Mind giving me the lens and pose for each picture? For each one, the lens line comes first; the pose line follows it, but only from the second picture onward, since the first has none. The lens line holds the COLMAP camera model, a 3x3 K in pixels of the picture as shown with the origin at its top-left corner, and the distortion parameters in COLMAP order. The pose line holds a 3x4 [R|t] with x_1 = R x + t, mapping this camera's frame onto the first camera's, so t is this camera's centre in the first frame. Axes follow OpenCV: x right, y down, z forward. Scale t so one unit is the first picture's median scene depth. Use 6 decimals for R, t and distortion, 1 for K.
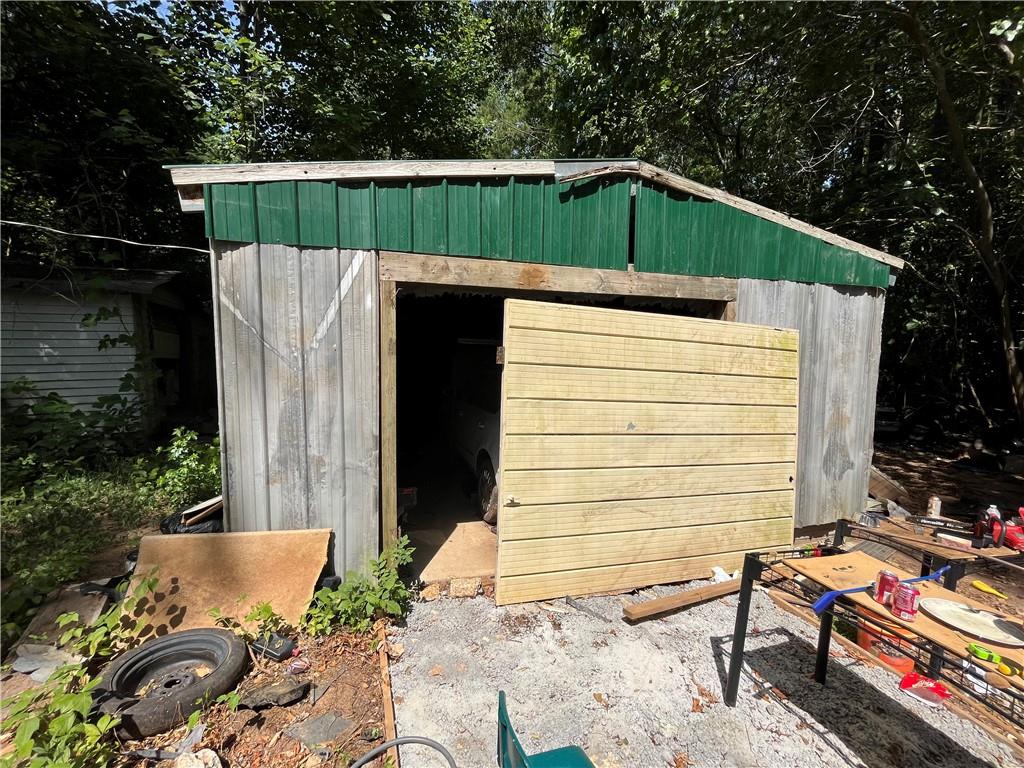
lens RADIAL K [[416.2, 0, 512.0], [0, 416.2, 384.0], [0, 0, 1]] dist [-0.001156, -0.000282]
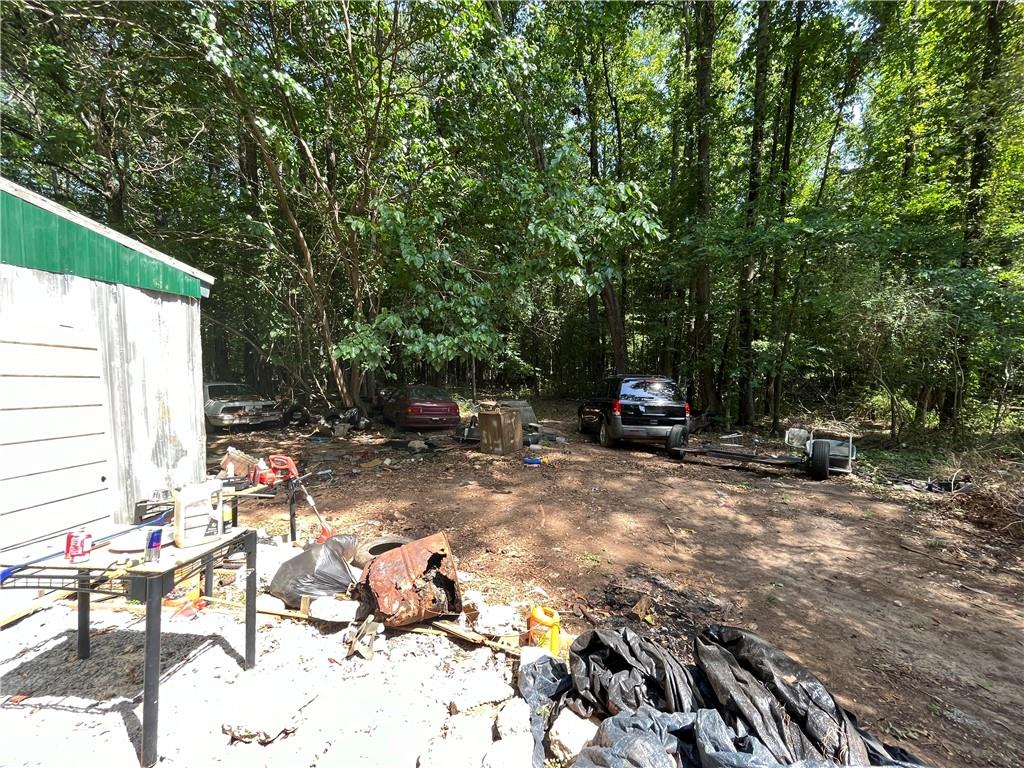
lens RADIAL K [[416.2, 0, 512.0], [0, 416.2, 384.0], [0, 0, 1]] dist [-0.001156, -0.000282]
pose [[0.376012, -0.056484, 0.924892, 0.125757], [0.067947, 0.997134, 0.033272, 0.034820], [-0.924120, 0.050333, 0.378773, -0.264370]]
